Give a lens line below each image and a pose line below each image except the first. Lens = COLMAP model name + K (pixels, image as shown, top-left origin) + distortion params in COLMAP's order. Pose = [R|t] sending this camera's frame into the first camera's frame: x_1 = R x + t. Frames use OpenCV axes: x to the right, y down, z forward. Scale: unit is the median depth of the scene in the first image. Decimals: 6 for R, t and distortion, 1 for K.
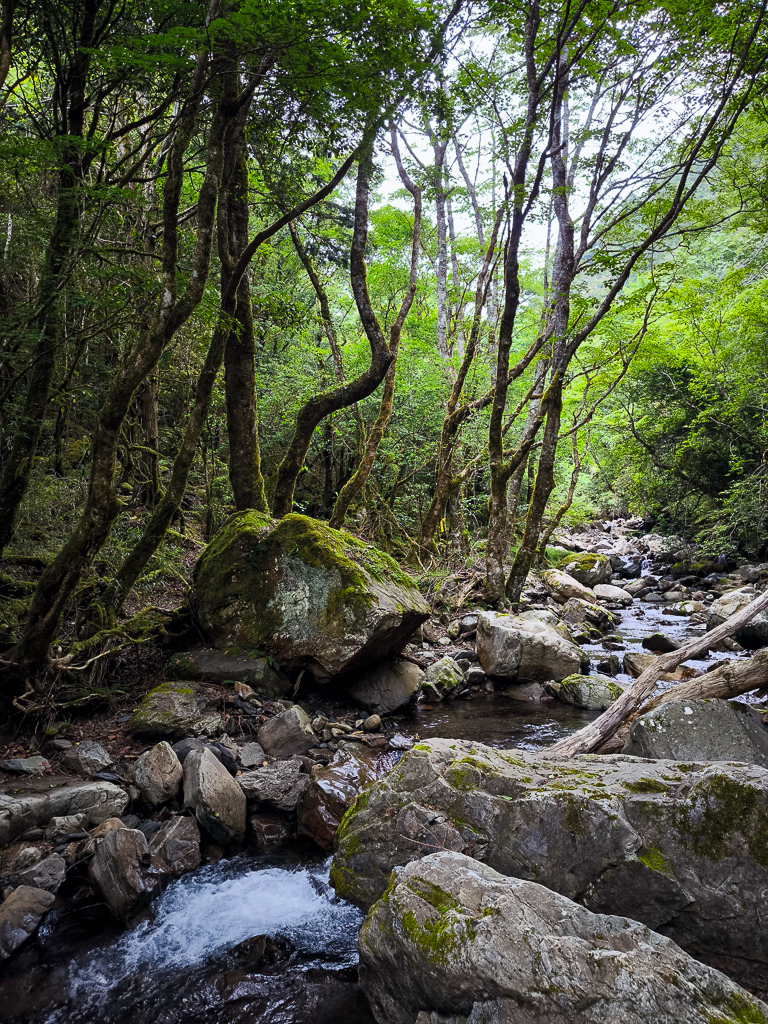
lens RADIAL K [[717.0, 0, 367.7], [0, 717.0, 513.8], [0, 0, 1]] dist [0.049483, -0.038154]
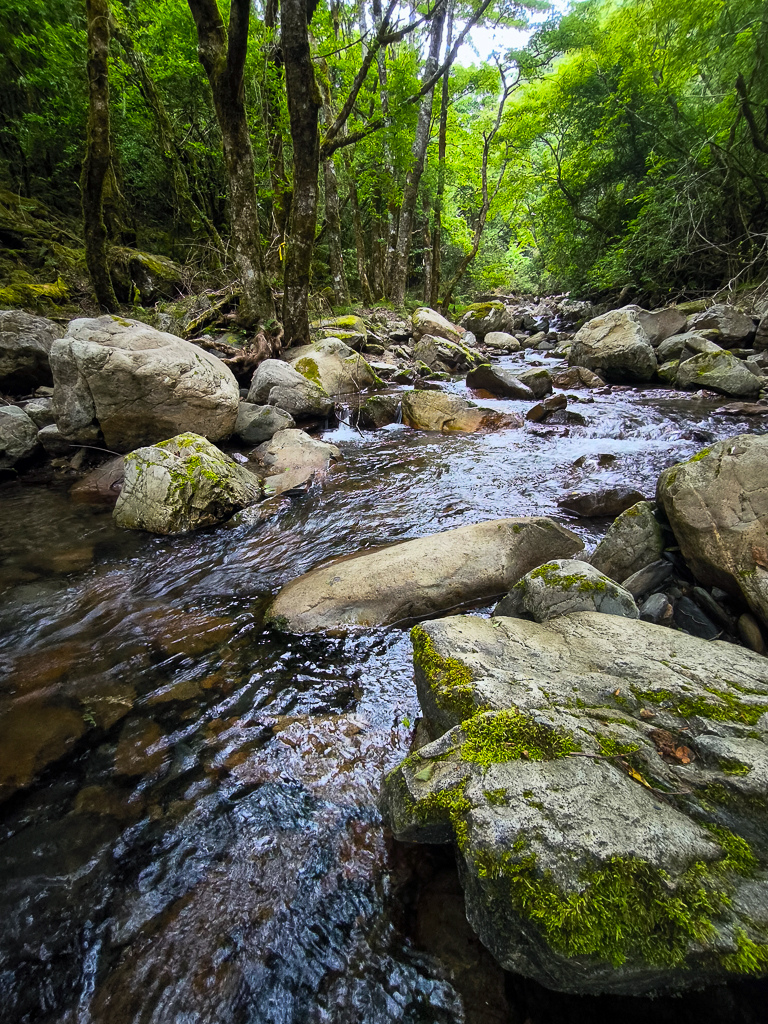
lens RADIAL K [[444.7, 0, 371.1], [0, 444.7, 513.6], [0, 0, 1]] dist [-0.041721, 0.032773]
pose [[0.998308, -0.013244, -0.056615, 0.244358], [0.035437, 0.910554, 0.411868, 0.091044], [0.046096, -0.413177, 0.909483, 0.423145]]
